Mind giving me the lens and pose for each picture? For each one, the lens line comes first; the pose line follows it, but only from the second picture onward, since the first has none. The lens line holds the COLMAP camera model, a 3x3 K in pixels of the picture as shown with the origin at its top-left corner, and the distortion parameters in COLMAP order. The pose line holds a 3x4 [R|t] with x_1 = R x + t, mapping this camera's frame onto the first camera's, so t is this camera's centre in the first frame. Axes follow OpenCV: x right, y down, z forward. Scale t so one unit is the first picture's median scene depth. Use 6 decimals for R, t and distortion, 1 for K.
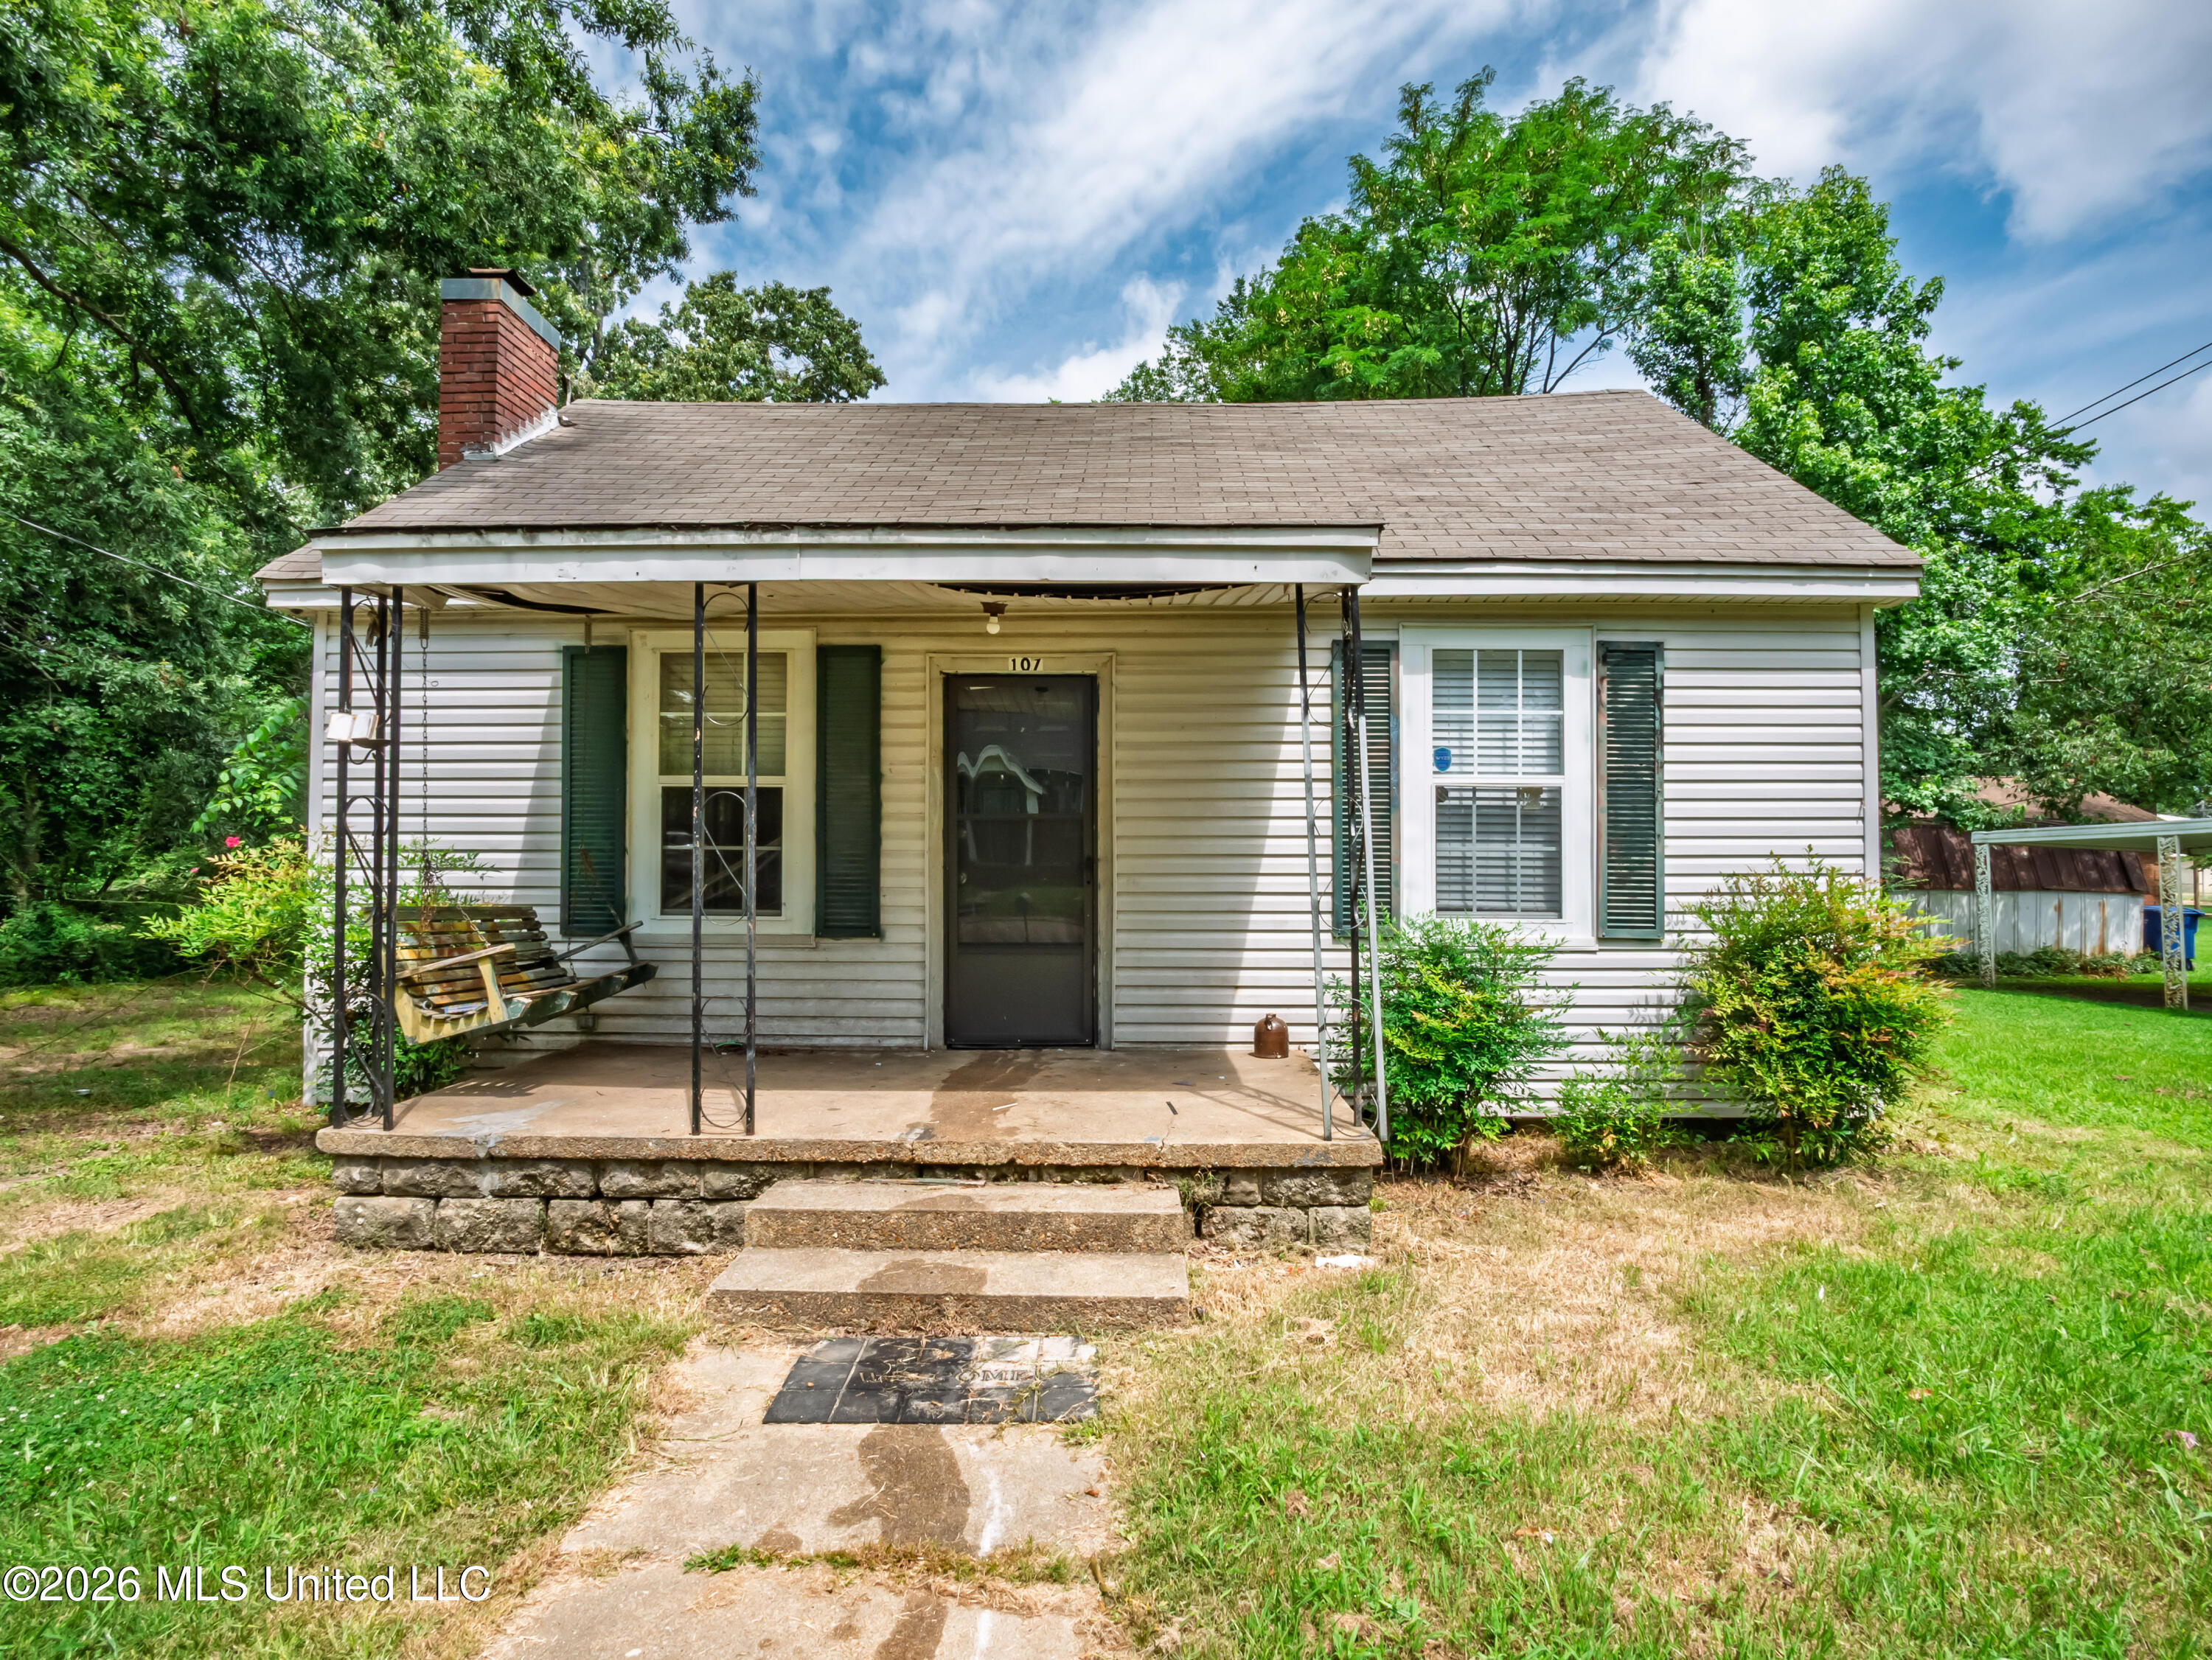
lens RADIAL K [[1183.1, 0, 1118.2], [0, 1183.1, 865.1], [0, 0, 1]] dist [-0.013775, -0.000946]
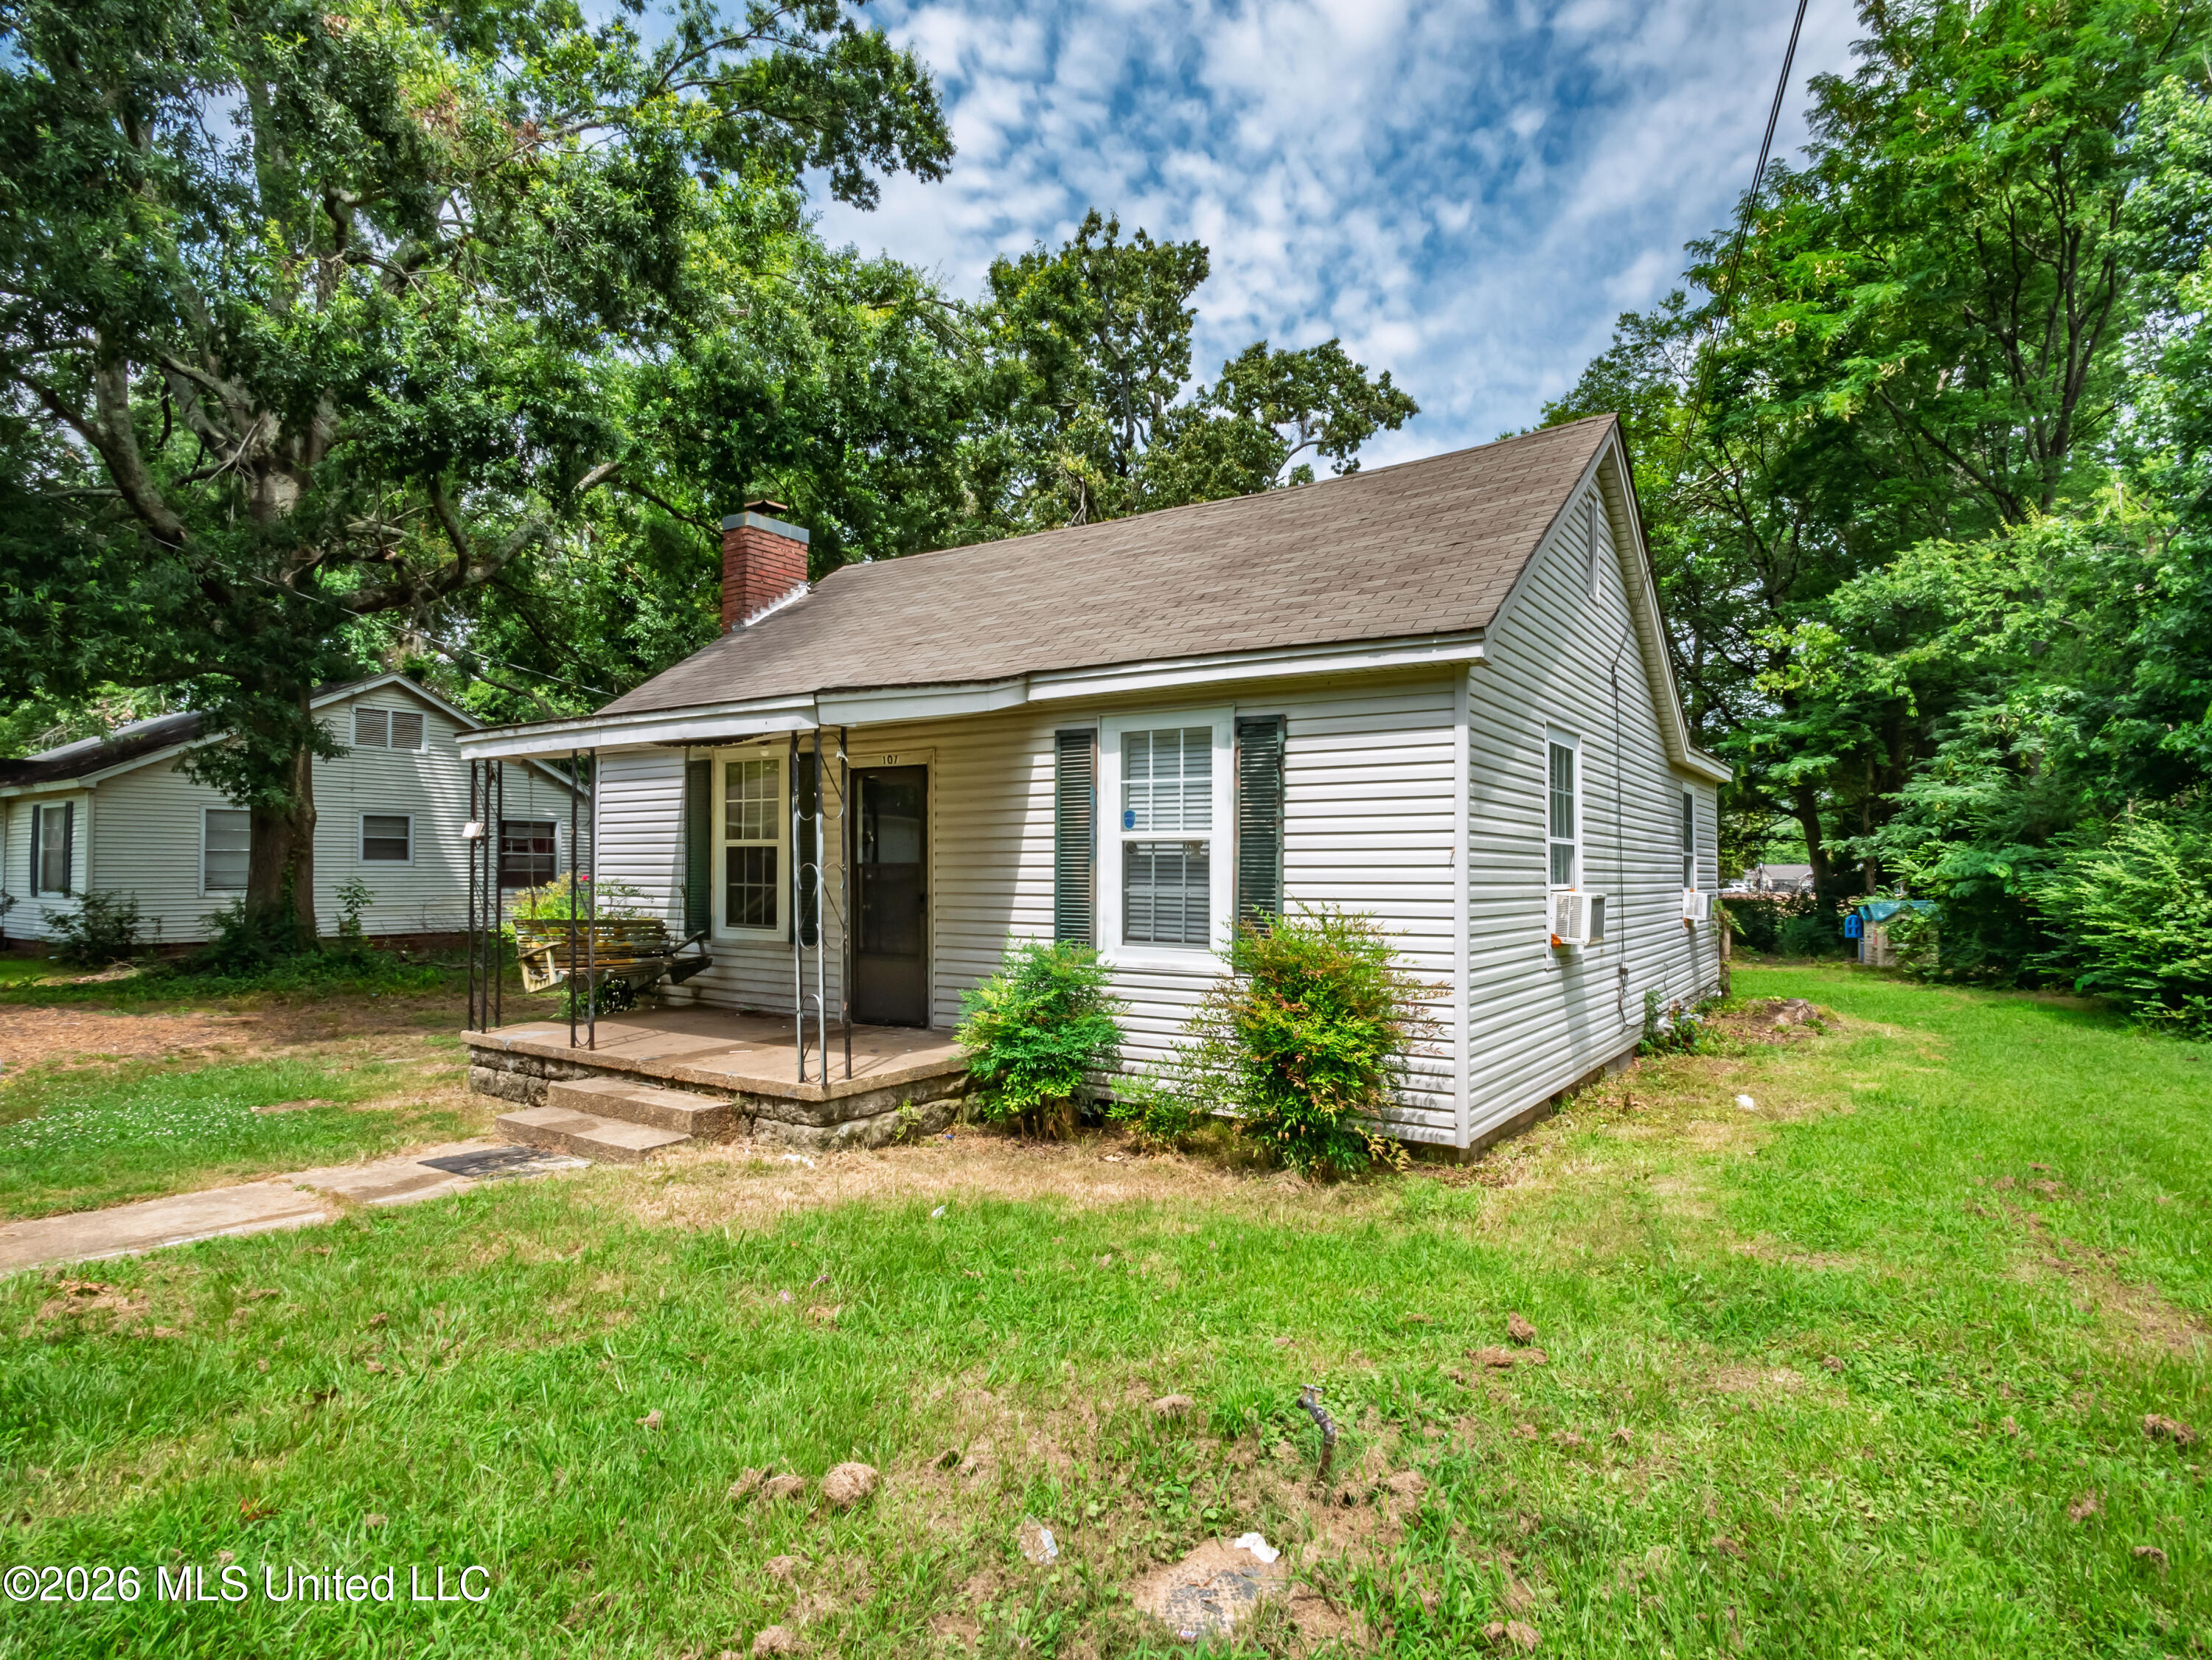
lens RADIAL K [[1183.1, 0, 1118.2], [0, 1183.1, 865.1], [0, 0, 1]] dist [-0.013775, -0.000946]
pose [[0.844248, -0.001177, -0.535951, 0.944087], [-0.001112, 0.999992, -0.003949, -0.035597], [0.535951, 0.003930, 0.844240, -0.071624]]
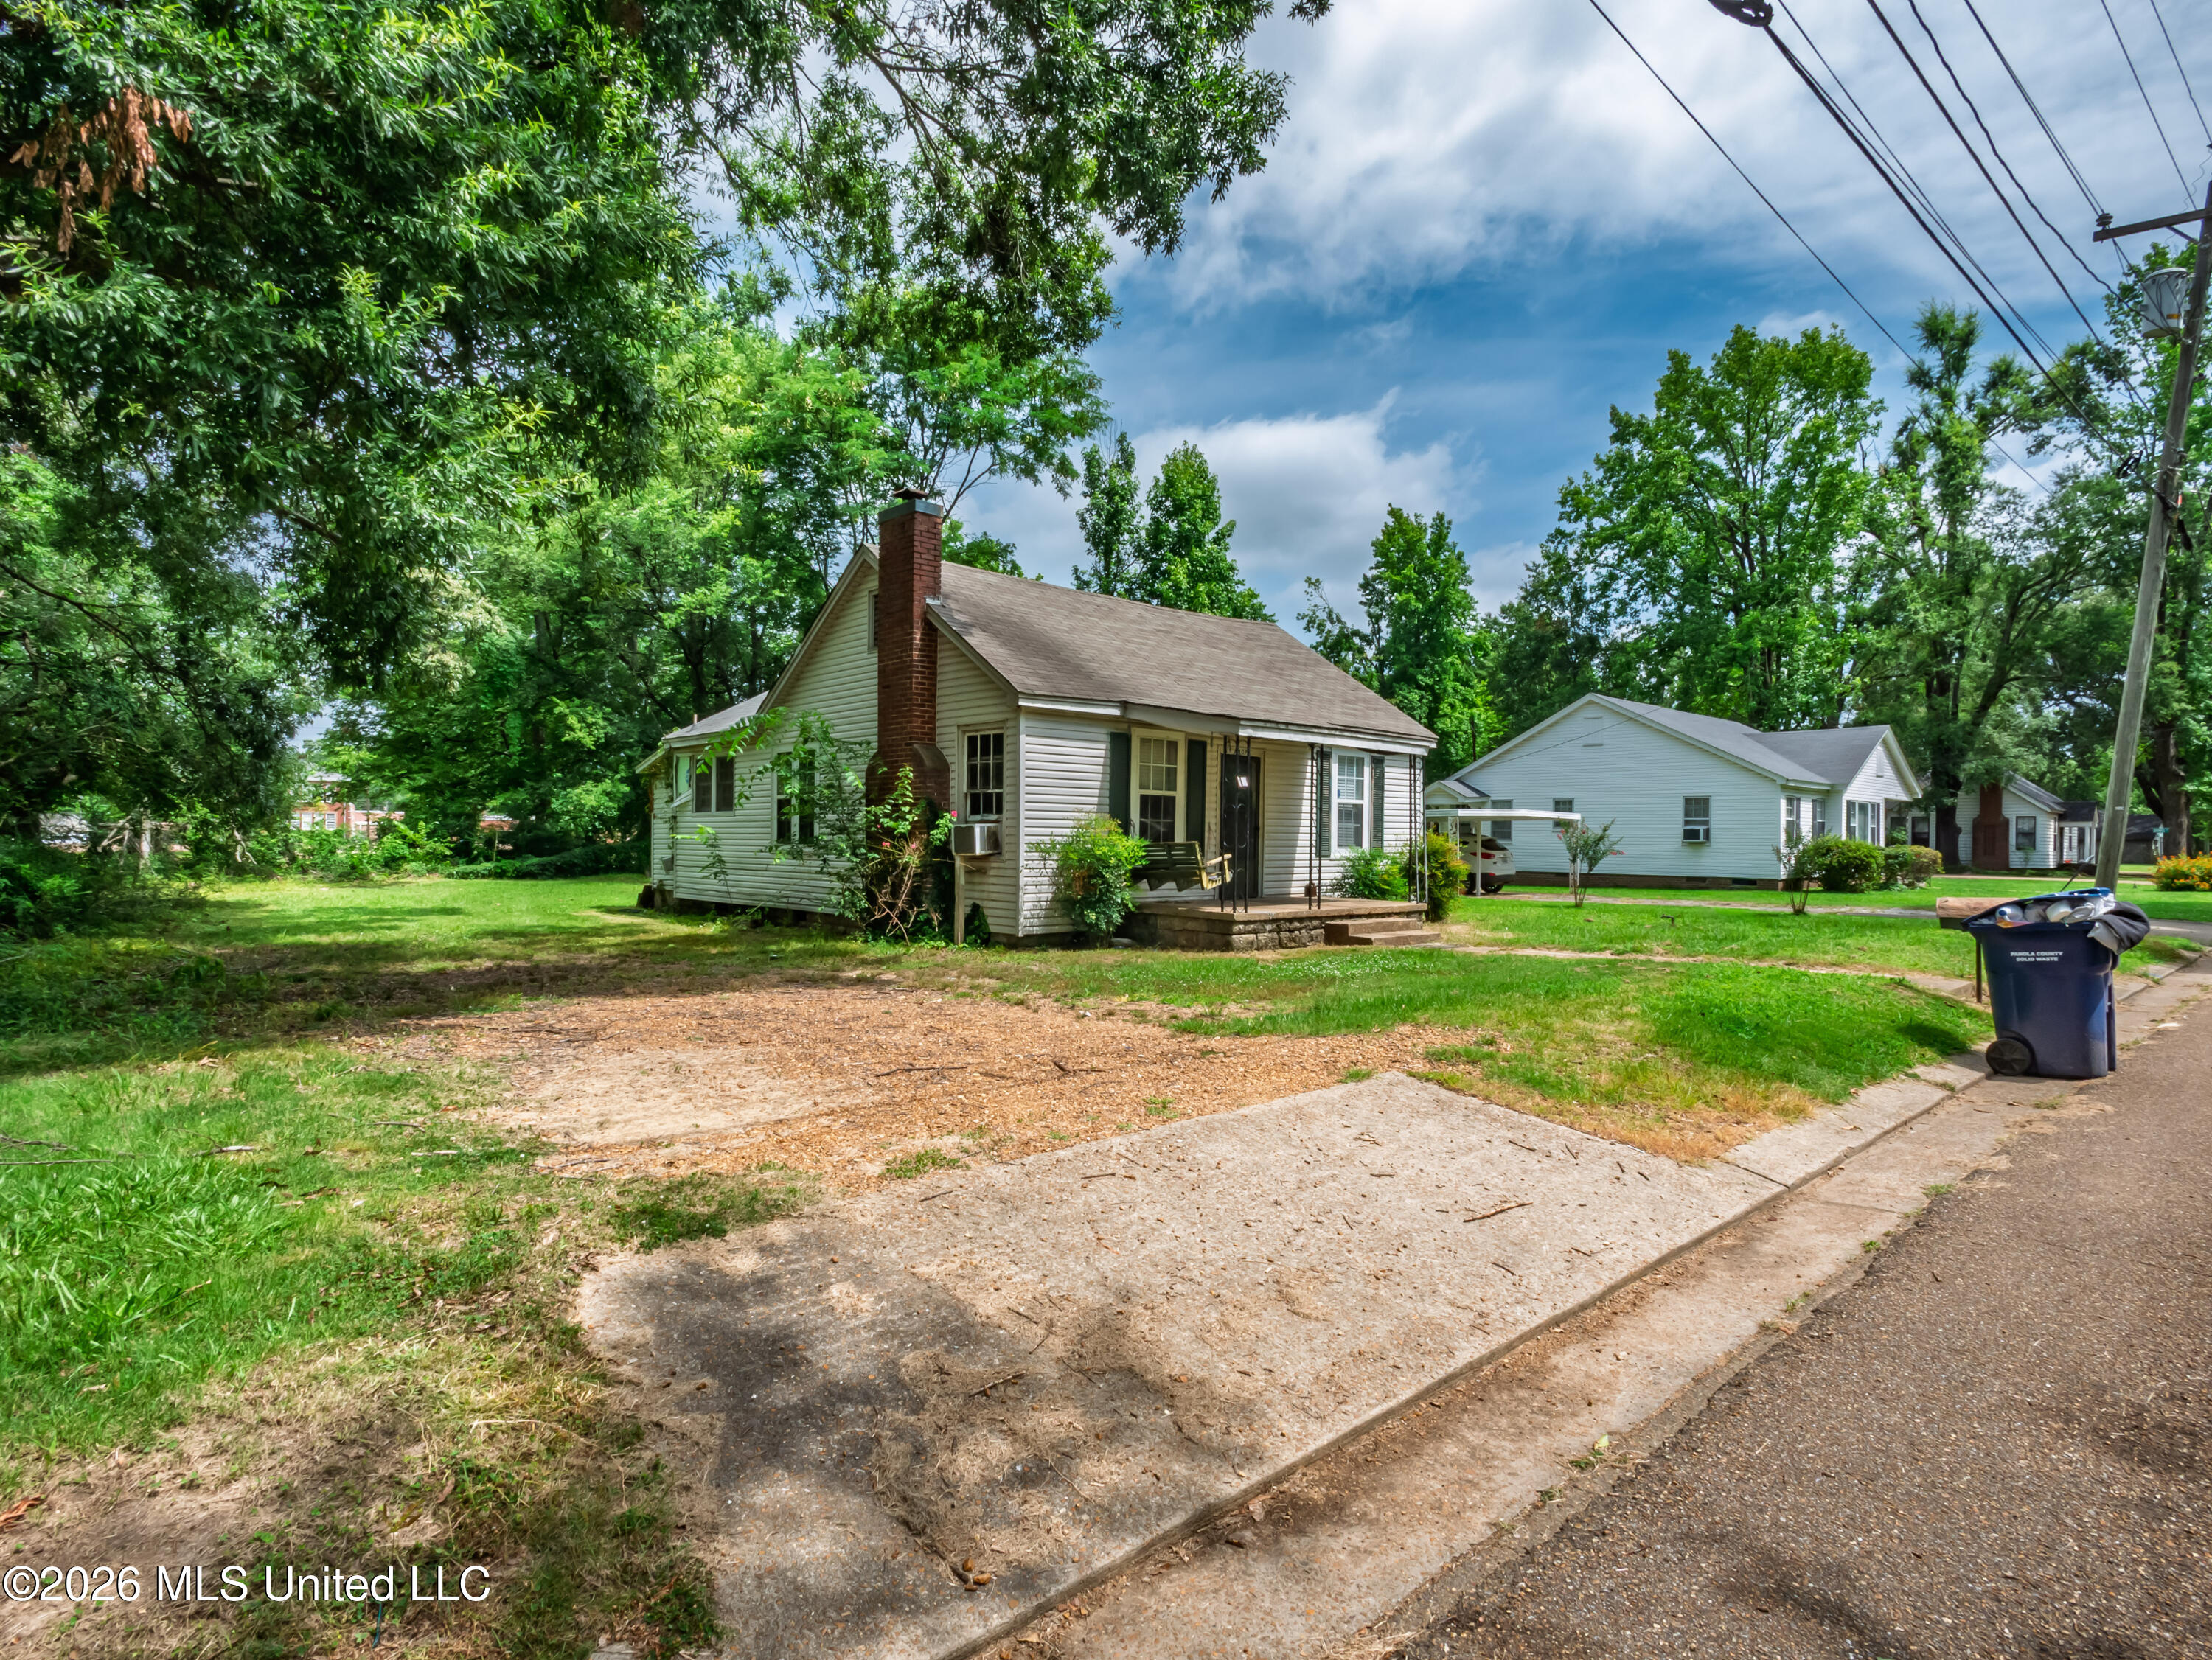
lens RADIAL K [[1474.1, 0, 1103.0], [0, 1474.1, 834.8], [0, 0, 1]] dist [0.039422, -0.051522]
pose [[0.698047, 0.012677, 0.715939, -2.625368], [-0.020275, 0.999792, 0.002065, 0.010948], [-0.715765, -0.015957, 0.698159, -1.047675]]
